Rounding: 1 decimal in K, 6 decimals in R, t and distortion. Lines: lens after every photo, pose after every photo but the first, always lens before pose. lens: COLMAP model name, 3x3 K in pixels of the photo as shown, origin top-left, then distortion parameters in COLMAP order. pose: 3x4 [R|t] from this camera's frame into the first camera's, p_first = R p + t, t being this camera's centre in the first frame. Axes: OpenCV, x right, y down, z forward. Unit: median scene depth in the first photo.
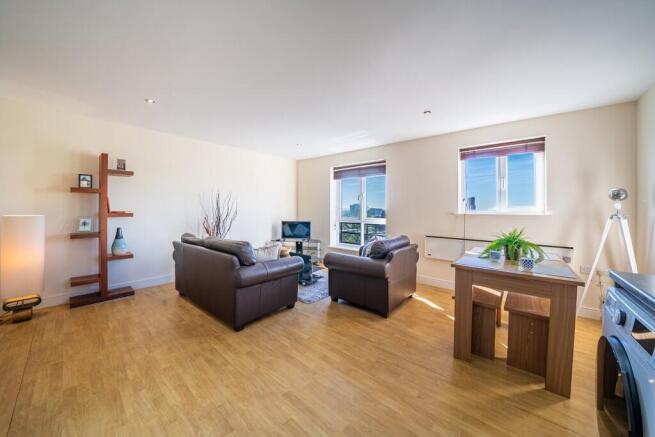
lens RADIAL K [[228.5, 0, 322.6], [0, 228.5, 214.2], [0, 0, 1]] dist [0.000595, 0.000177]
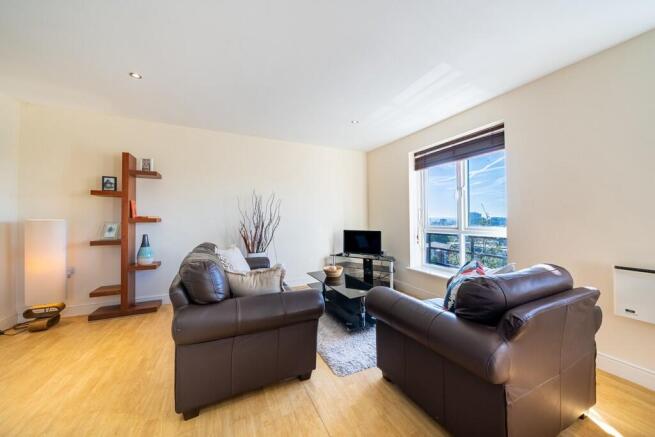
lens RADIAL K [[228.5, 0, 332.6], [0, 228.5, 218.4], [0, 0, 1]] dist [0.000595, 0.000177]
pose [[0.920120, -0.010052, -0.391508, 0.148497], [-0.000977, 0.999609, -0.027961, 0.019399], [0.391635, 0.026110, 0.919750, 0.459320]]
